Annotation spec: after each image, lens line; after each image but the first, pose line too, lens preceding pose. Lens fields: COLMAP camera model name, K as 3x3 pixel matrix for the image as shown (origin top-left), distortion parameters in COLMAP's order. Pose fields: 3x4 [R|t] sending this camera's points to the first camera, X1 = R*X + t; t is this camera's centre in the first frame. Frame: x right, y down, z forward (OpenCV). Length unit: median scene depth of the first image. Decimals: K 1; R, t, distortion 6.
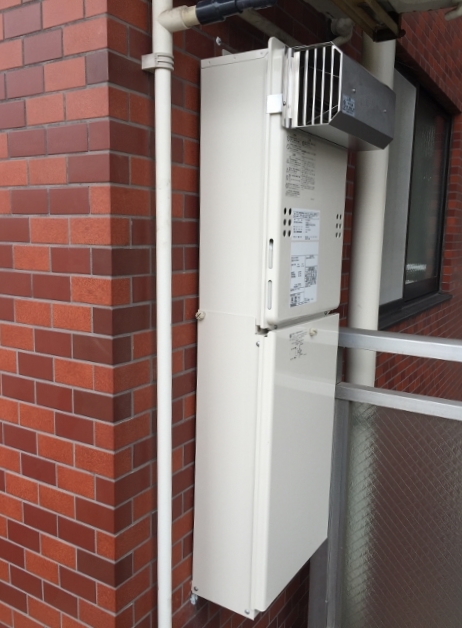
lens RADIAL K [[548.7, 0, 231.0], [0, 548.7, 314.0], [0, 0, 1]] dist [0.086568, -0.104786]
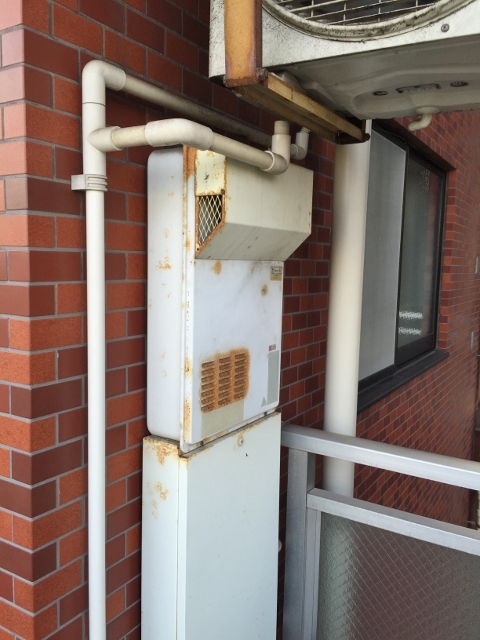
lens RADIAL K [[551.9, 0, 240.0], [0, 551.9, 320.0], [0, 0, 1]] dist [0.092348, -0.125318]
pose [[0.999960, 0.008516, 0.002794, 0.108751], [-0.008403, 0.999224, -0.038470, -0.184293], [-0.003119, 0.038445, 0.999256, 0.090312]]
